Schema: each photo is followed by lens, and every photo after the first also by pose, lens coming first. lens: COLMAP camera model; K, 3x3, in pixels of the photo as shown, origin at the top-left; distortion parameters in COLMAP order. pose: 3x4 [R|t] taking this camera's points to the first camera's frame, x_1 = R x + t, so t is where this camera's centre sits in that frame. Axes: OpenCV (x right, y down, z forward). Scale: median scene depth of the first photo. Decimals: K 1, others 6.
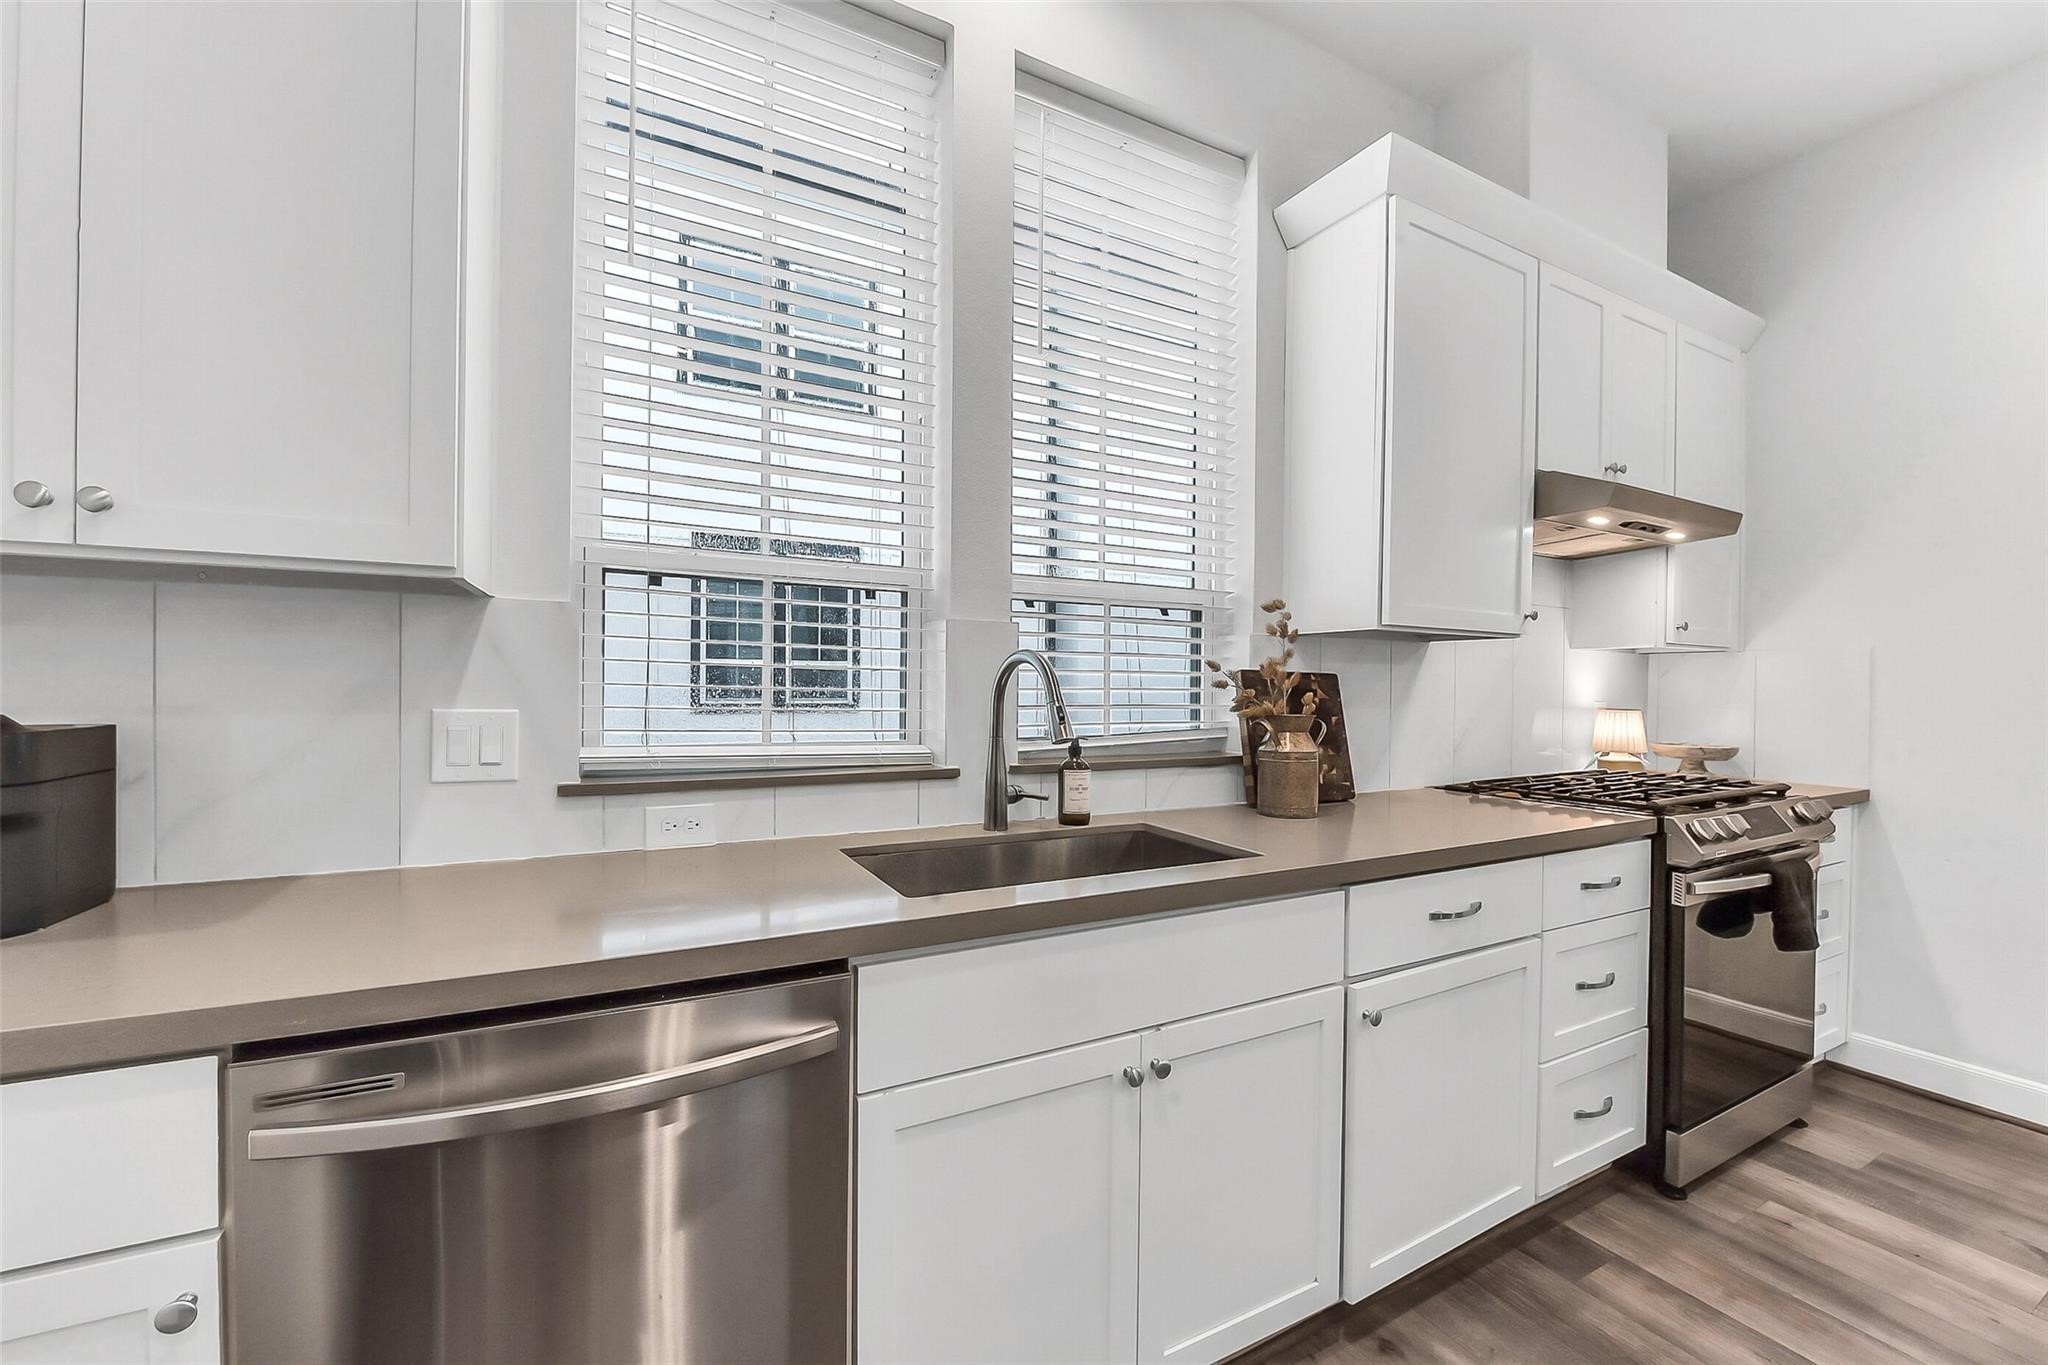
lens RADIAL K [[809.2, 0, 1034.0], [0, 809.2, 683.2], [0, 0, 1]] dist [-0.014048, -0.001590]
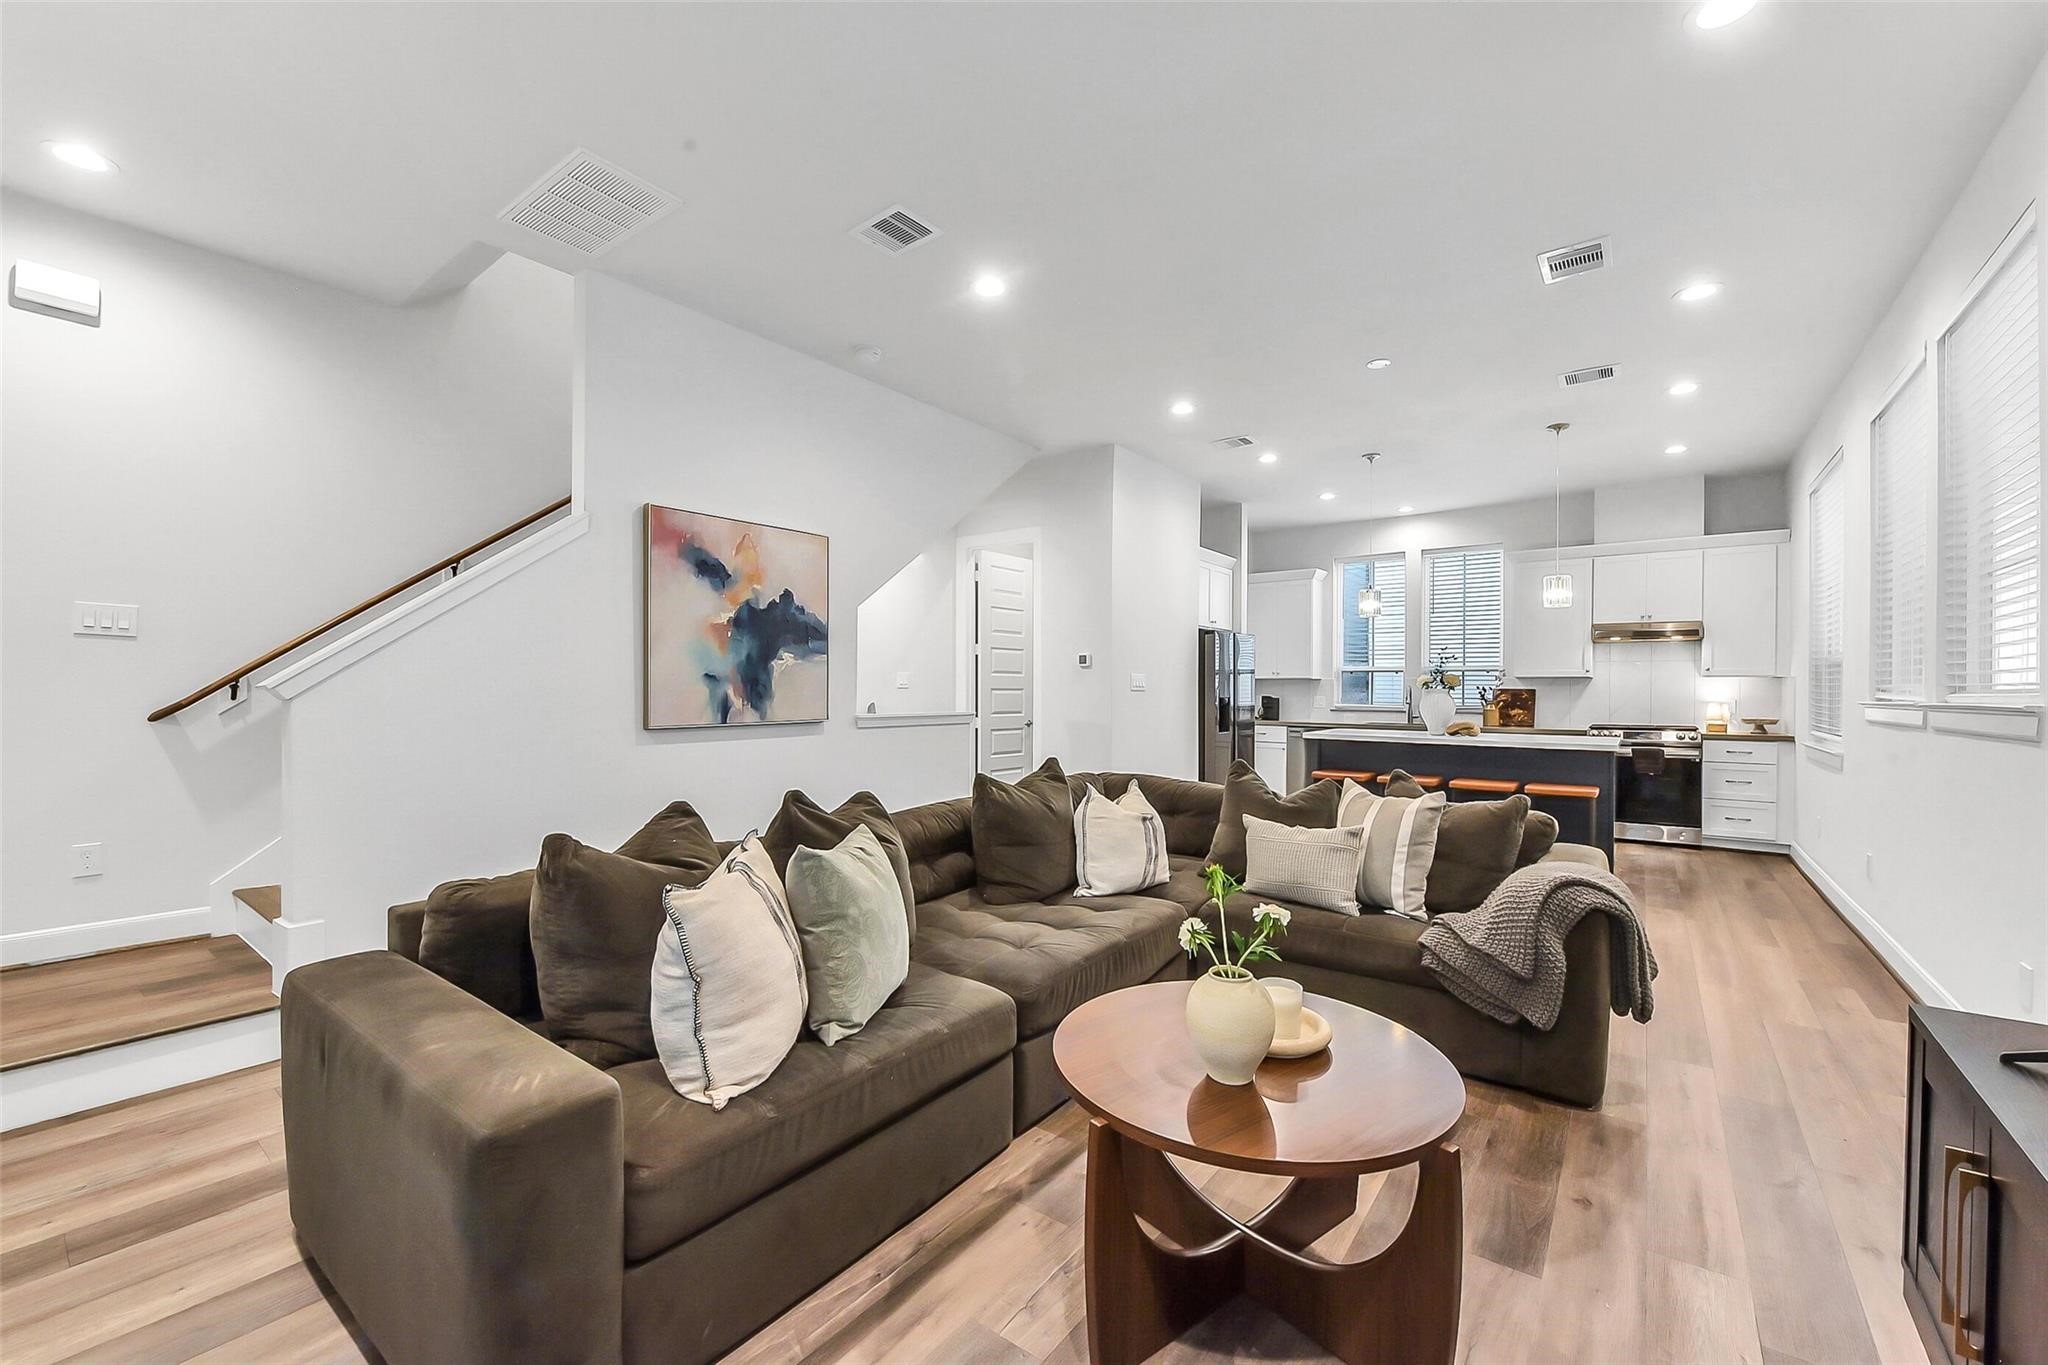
lens RADIAL K [[809.2, 0, 1030.3], [0, 809.2, 694.0], [0, 0, 1]] dist [-0.014048, -0.001590]
pose [[0.418592, -0.001868, -0.908173, 3.280874], [0.001183, 0.999998, -0.001511, 0.013206], [0.908174, -0.000442, 0.418593, -2.974595]]
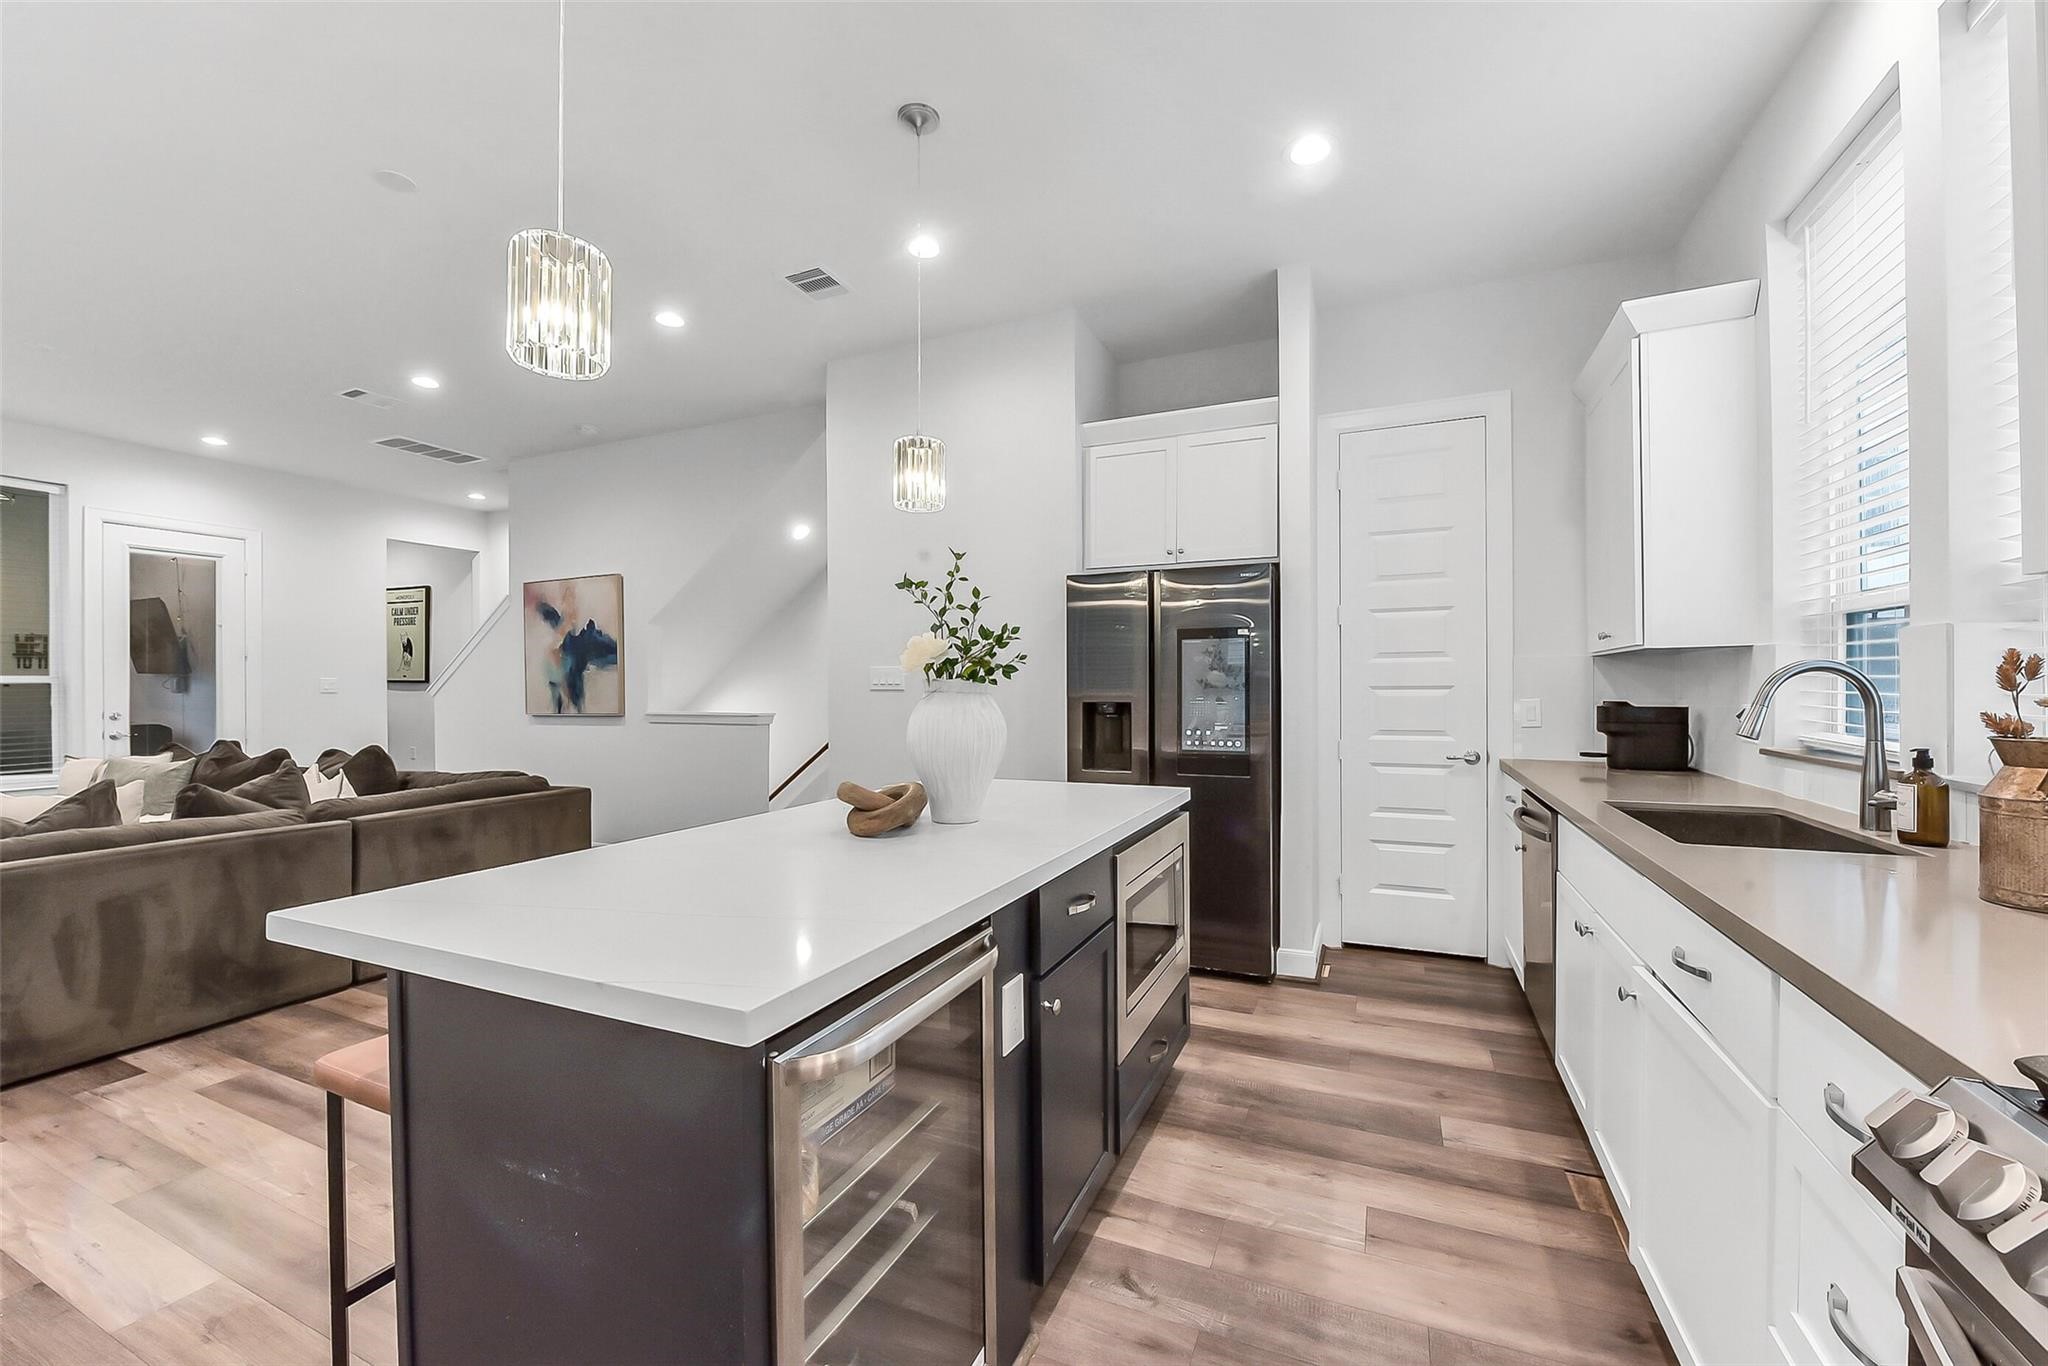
lens RADIAL K [[809.2, 0, 1042.8], [0, 809.2, 696.8], [0, 0, 1]] dist [-0.014048, -0.001590]
pose [[-0.780568, -0.000941, -0.625070, 1.430146], [-0.001429, 0.999999, 0.000280, 0.013510], [0.625069, 0.001112, -0.780568, 1.135196]]
